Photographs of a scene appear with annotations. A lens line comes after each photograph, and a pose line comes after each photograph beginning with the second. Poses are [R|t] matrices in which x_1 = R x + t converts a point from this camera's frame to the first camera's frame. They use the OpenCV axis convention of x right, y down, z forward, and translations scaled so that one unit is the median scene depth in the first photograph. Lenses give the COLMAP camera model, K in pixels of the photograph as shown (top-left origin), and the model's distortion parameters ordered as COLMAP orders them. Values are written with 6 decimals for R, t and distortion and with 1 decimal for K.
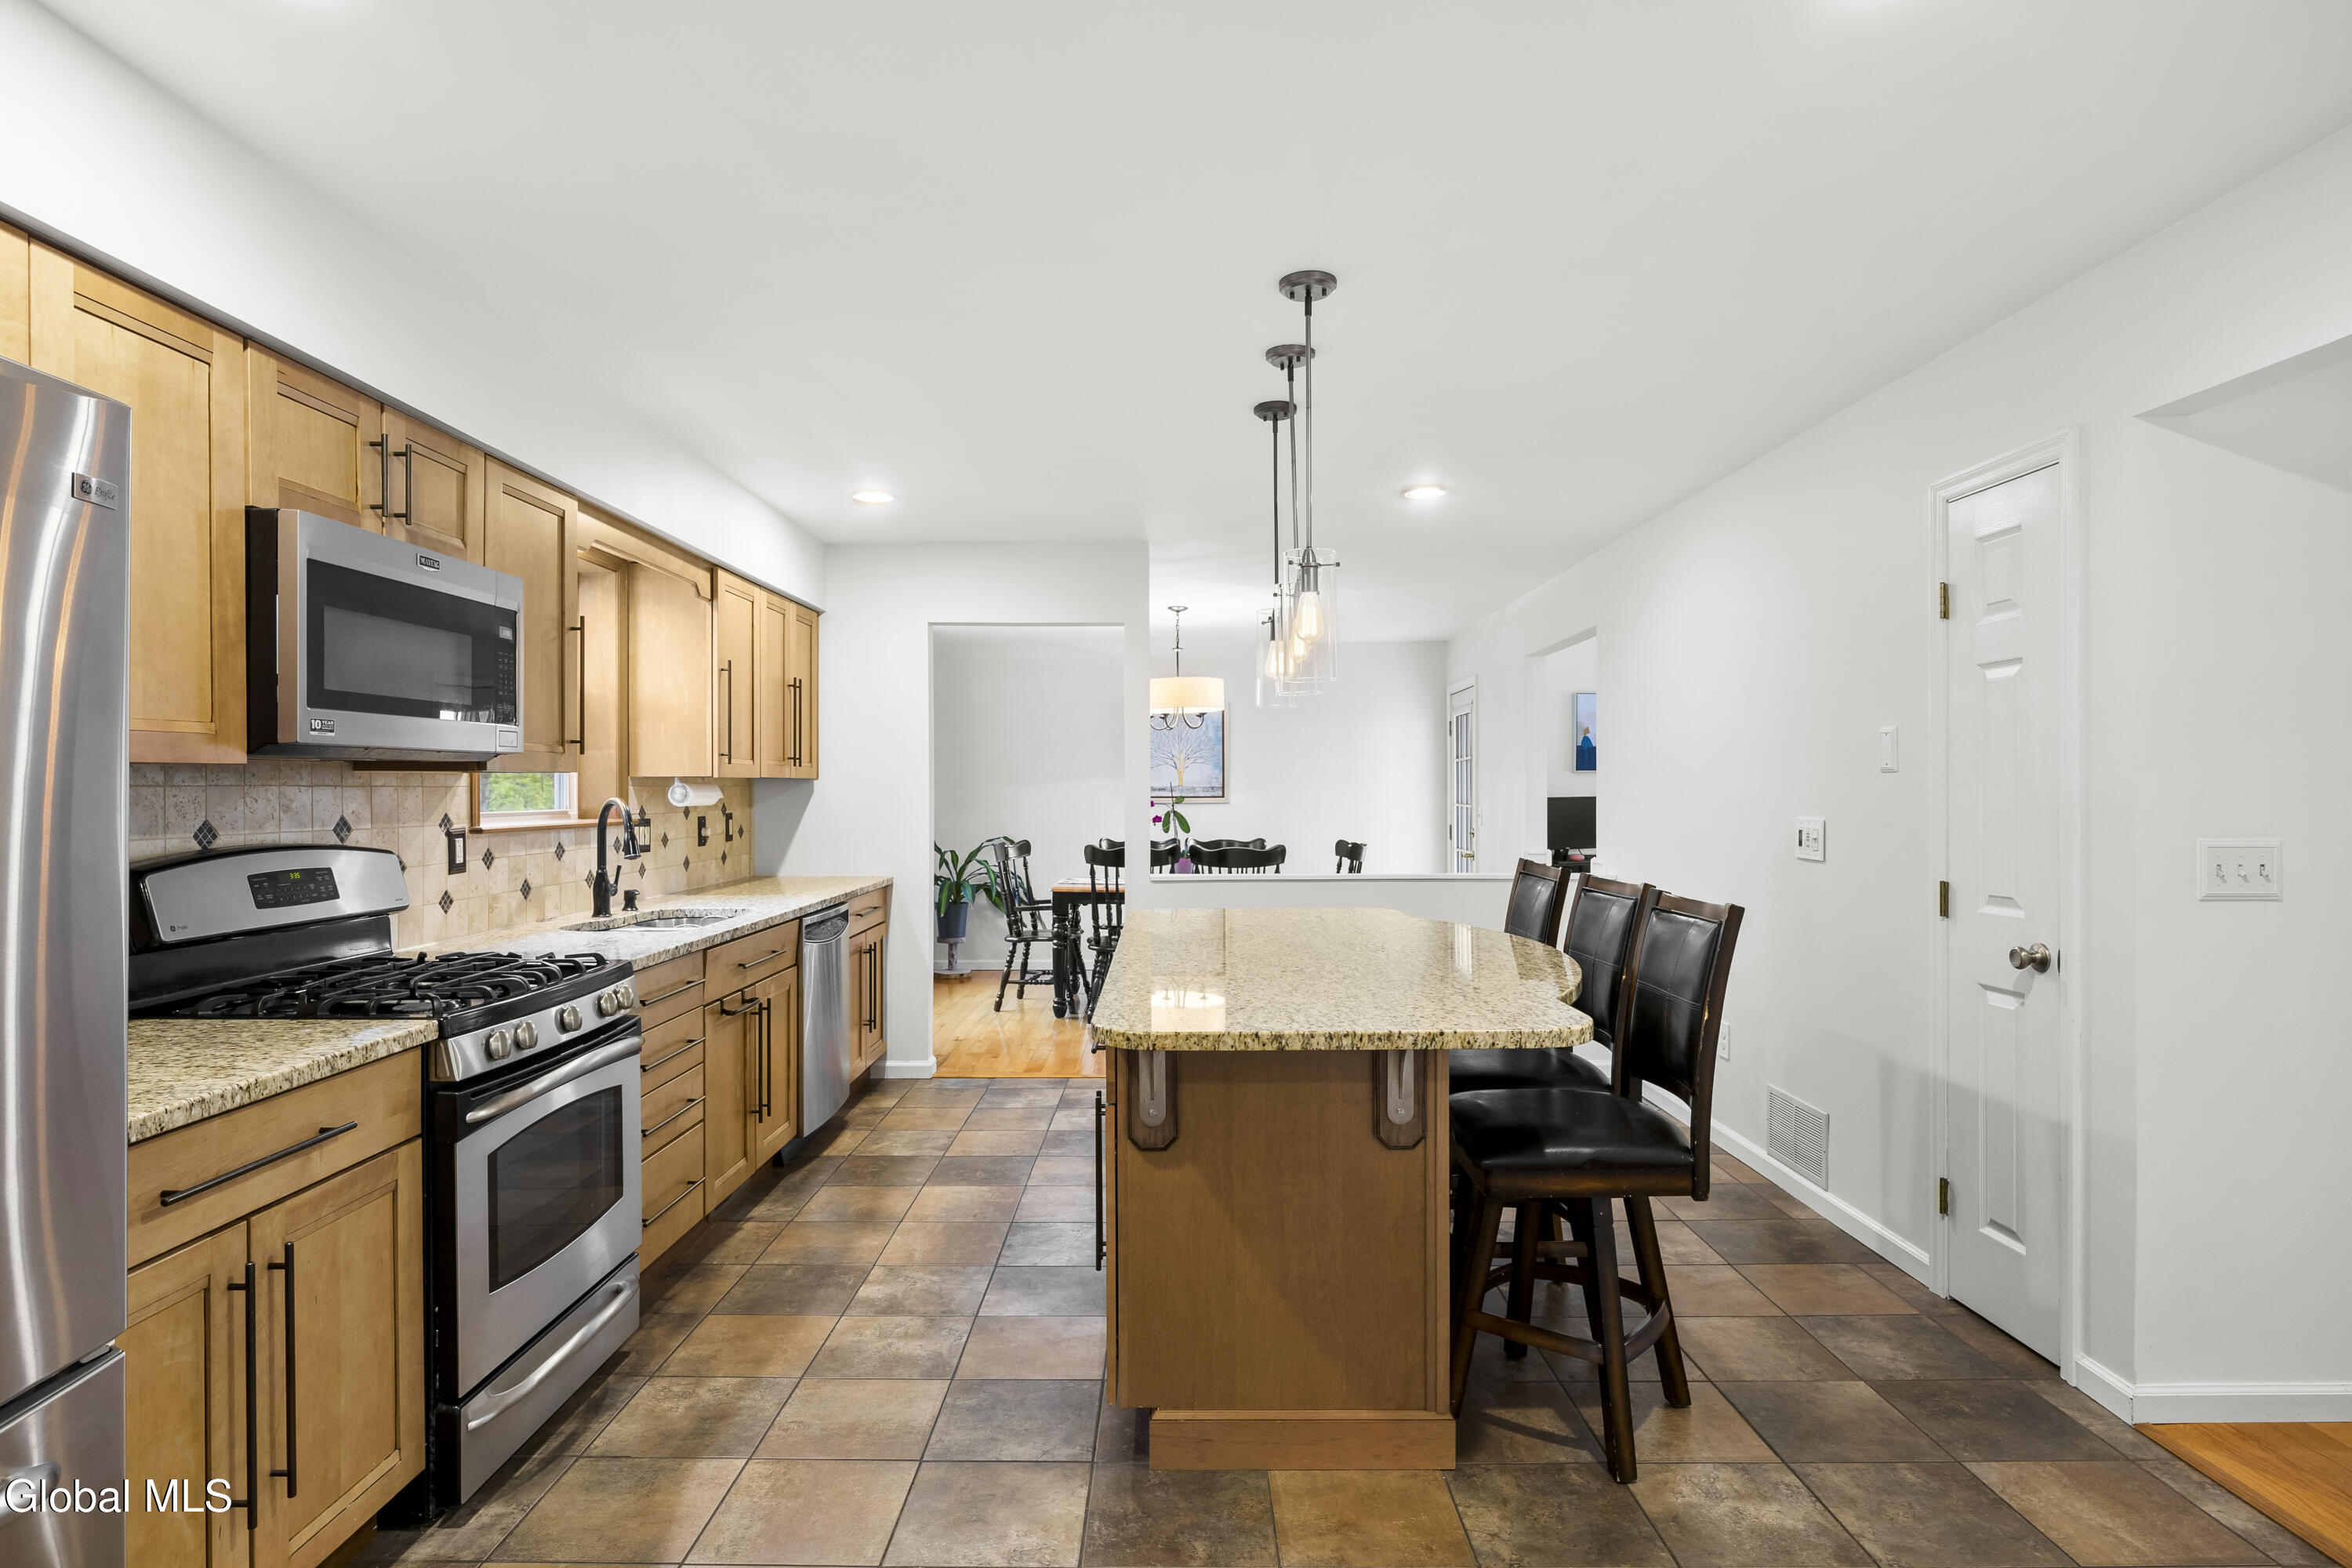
lens RADIAL K [[1265.7, 0, 1170.4], [0, 1265.7, 779.2], [0, 0, 1]] dist [0.001922, 0.000635]
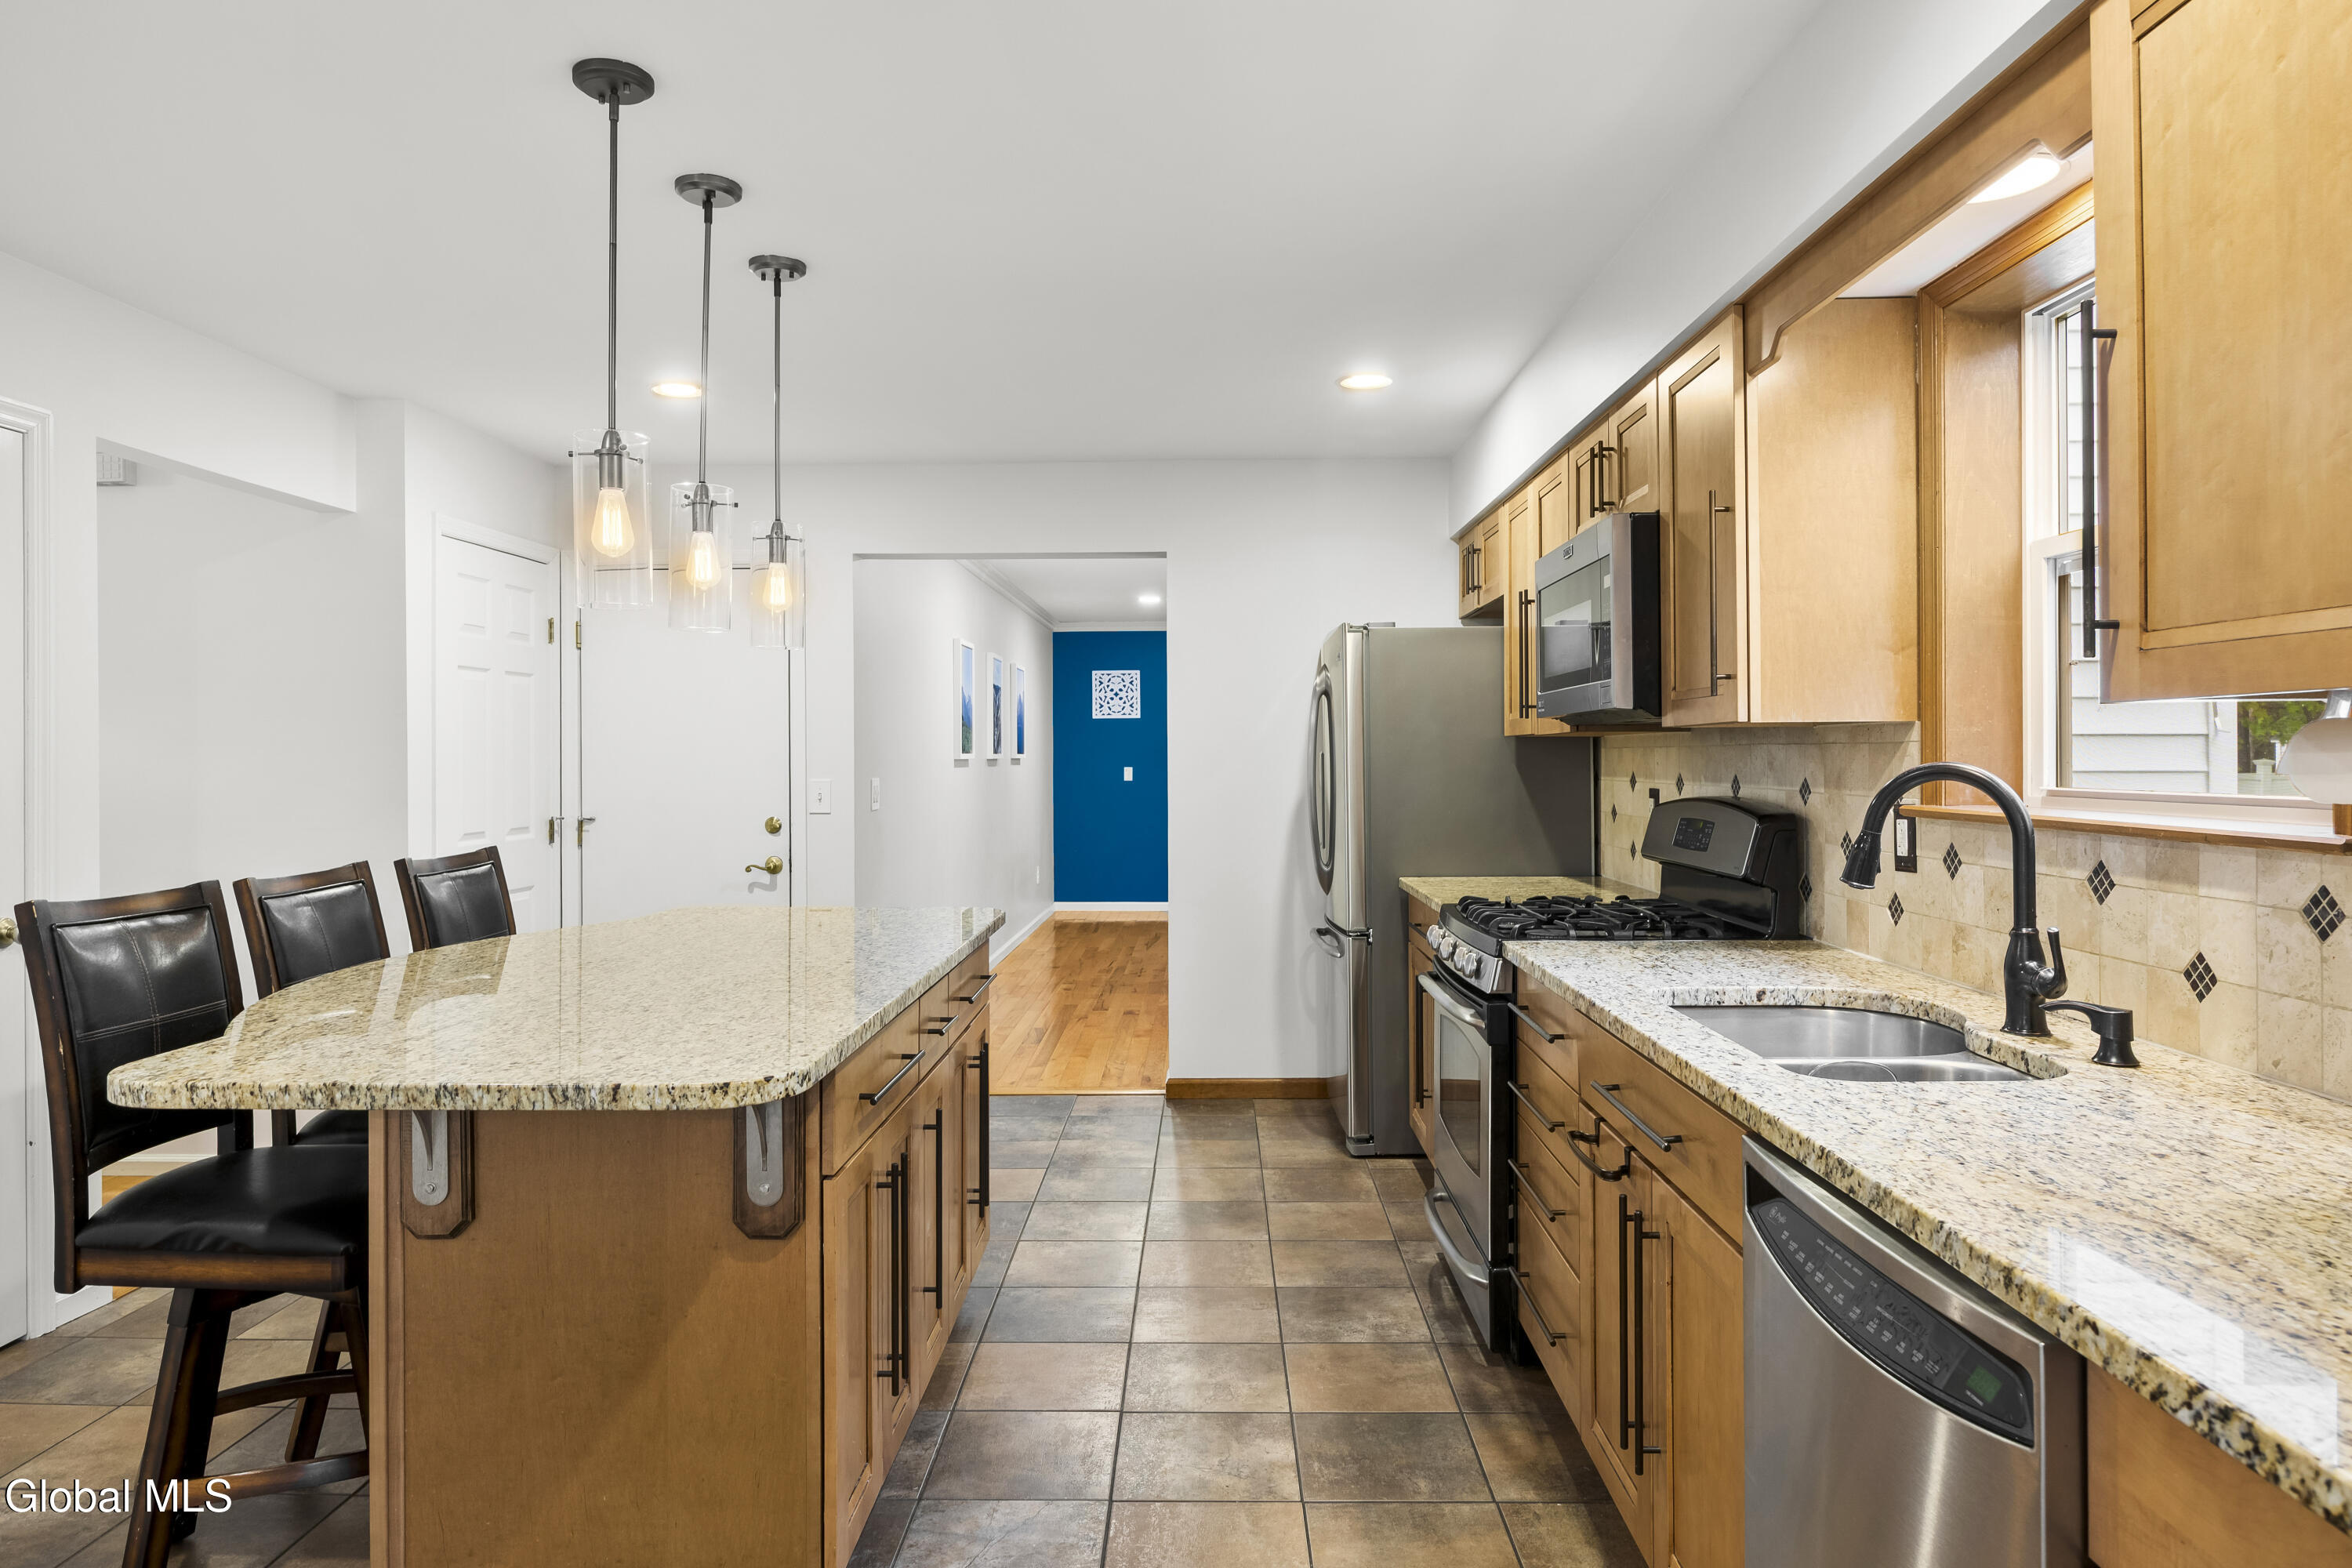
lens RADIAL K [[1446.5, 0, 1183.4], [0, 1446.5, 753.5], [0, 0, 1]] dist [-0.005284, 0.001787]
pose [[-0.999907, 0.006466, 0.012015, -0.193441], [0.006382, 0.999955, -0.006990, 0.015043], [-0.012060, -0.006913, -0.999903, 1.792923]]
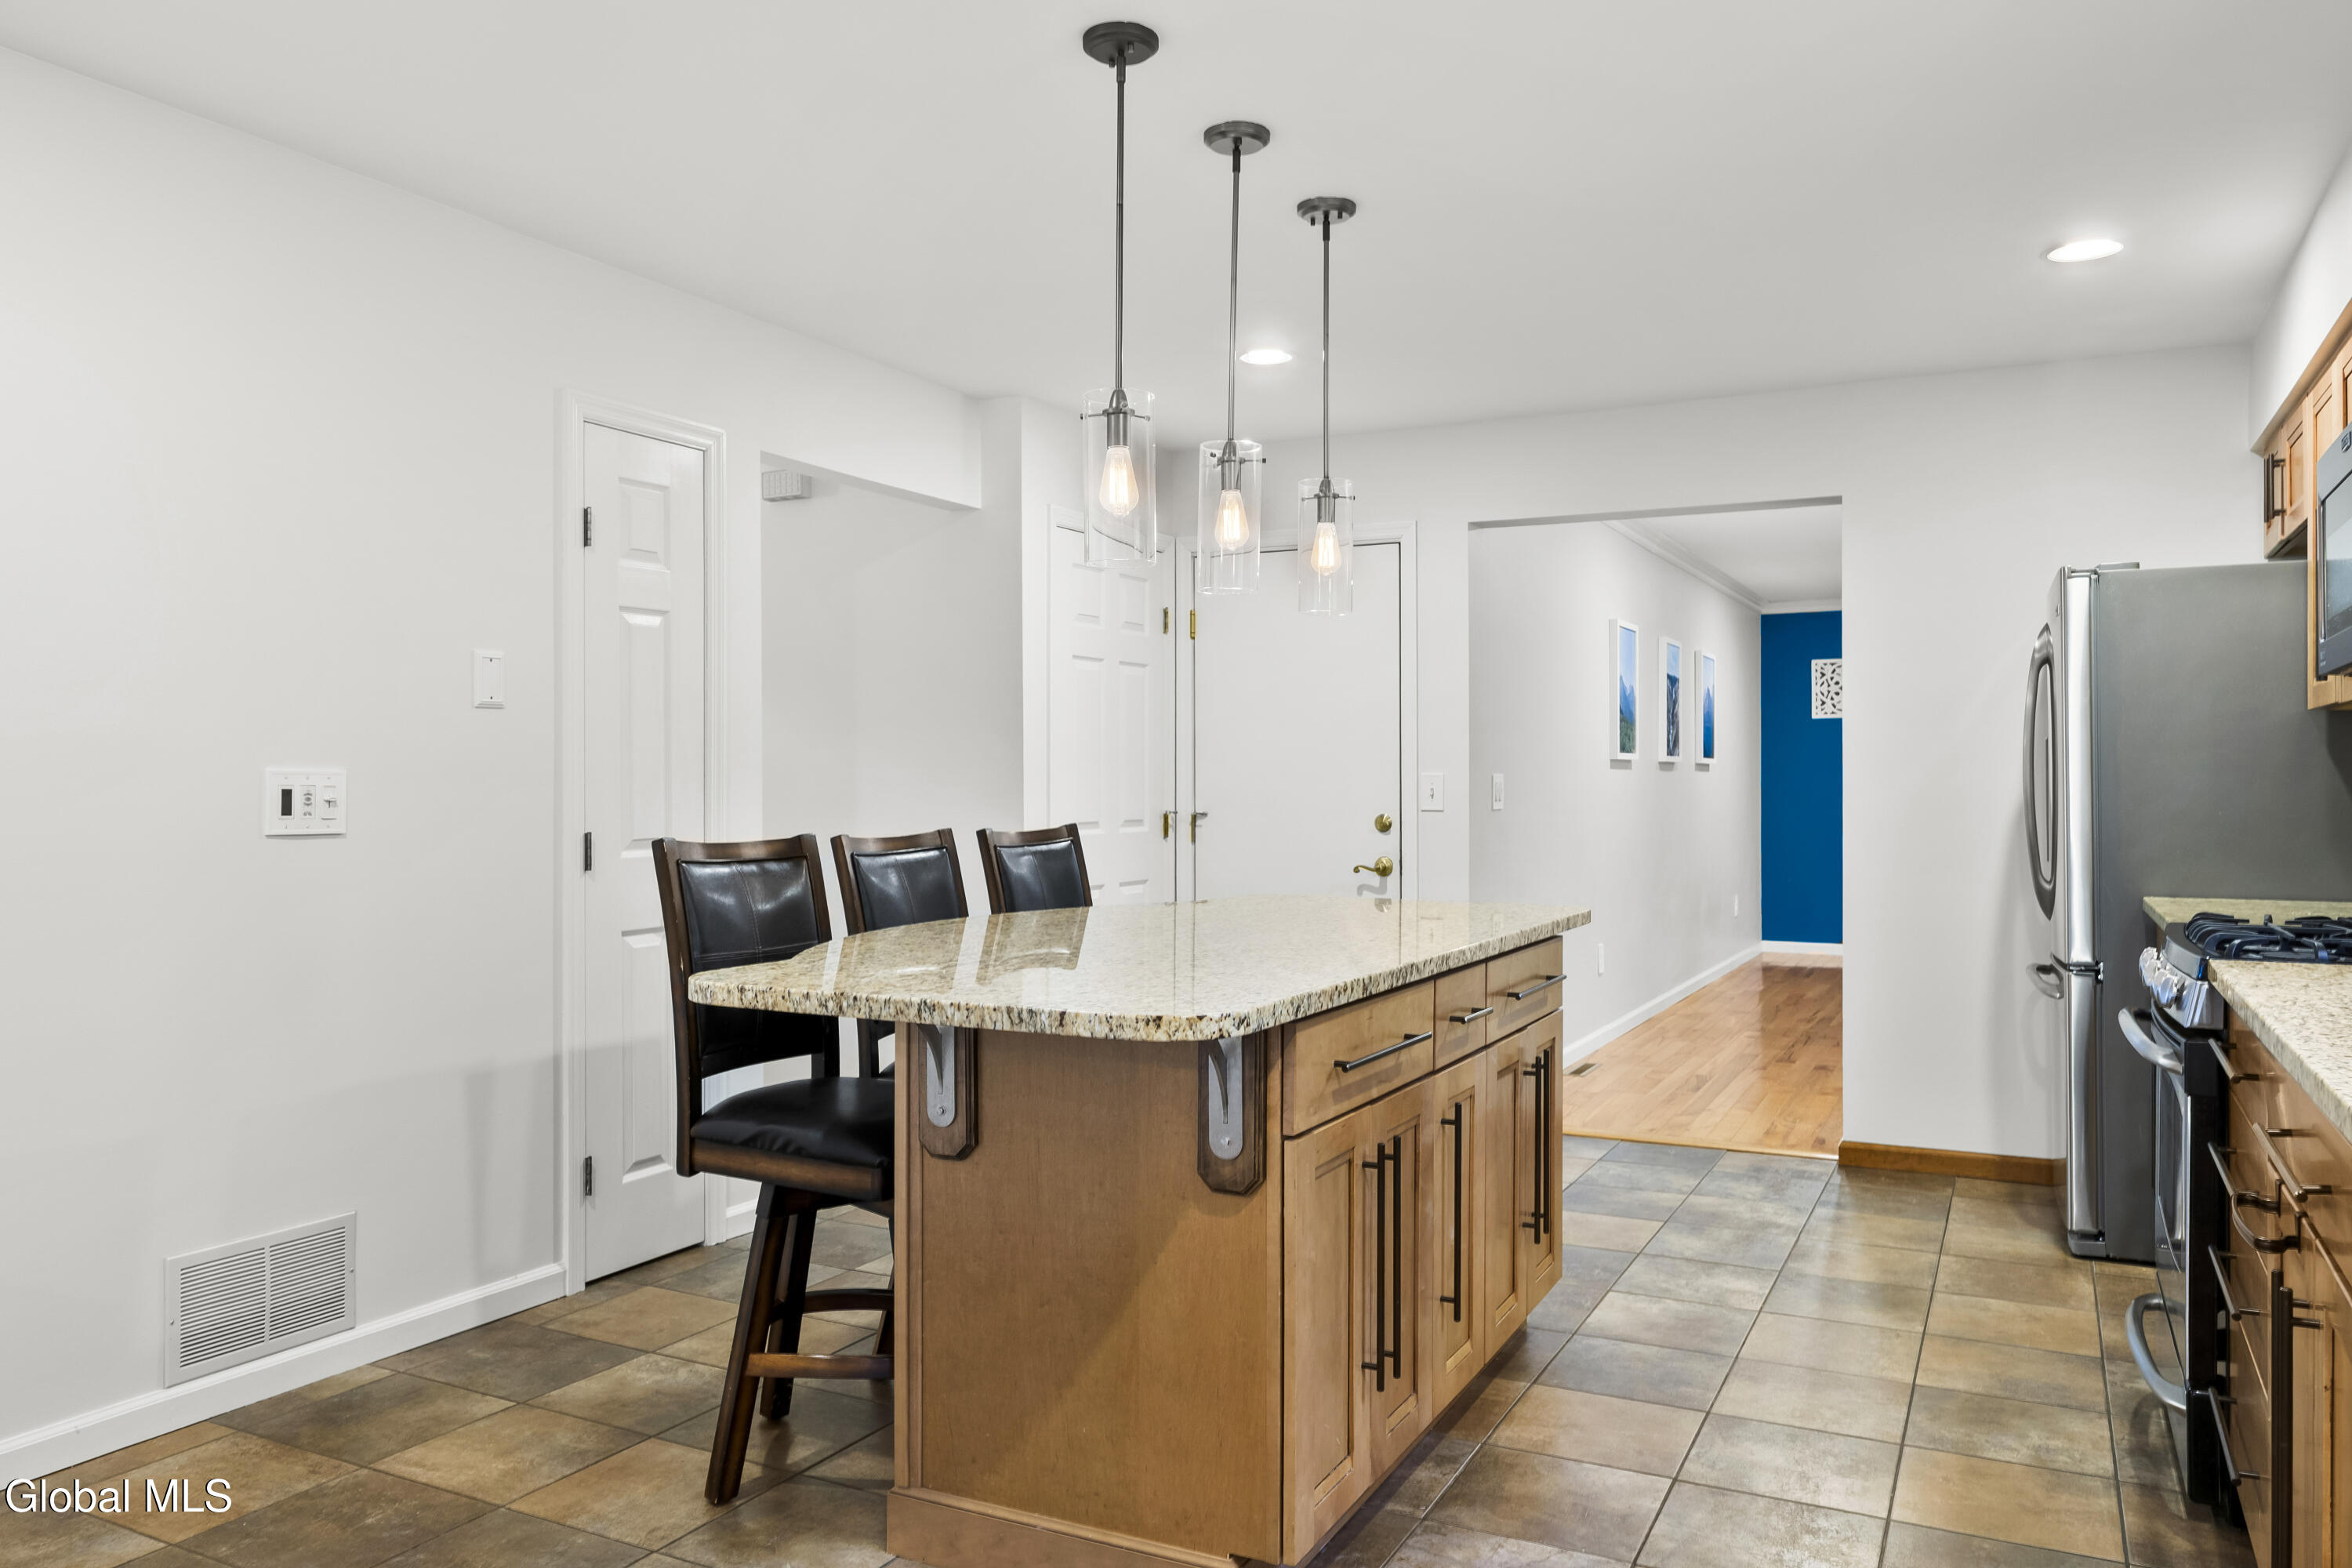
lens RADIAL K [[1668.3, 0, 1173.6], [0, 1668.3, 778.1], [0, 0, 1]] dist [-0.000190, 0.002422]
pose [[-0.892298, 0.002590, 0.451440, -0.300524], [-0.000433, 0.999978, -0.006593, 0.046861], [-0.451447, -0.006079, -0.892277, 1.811557]]
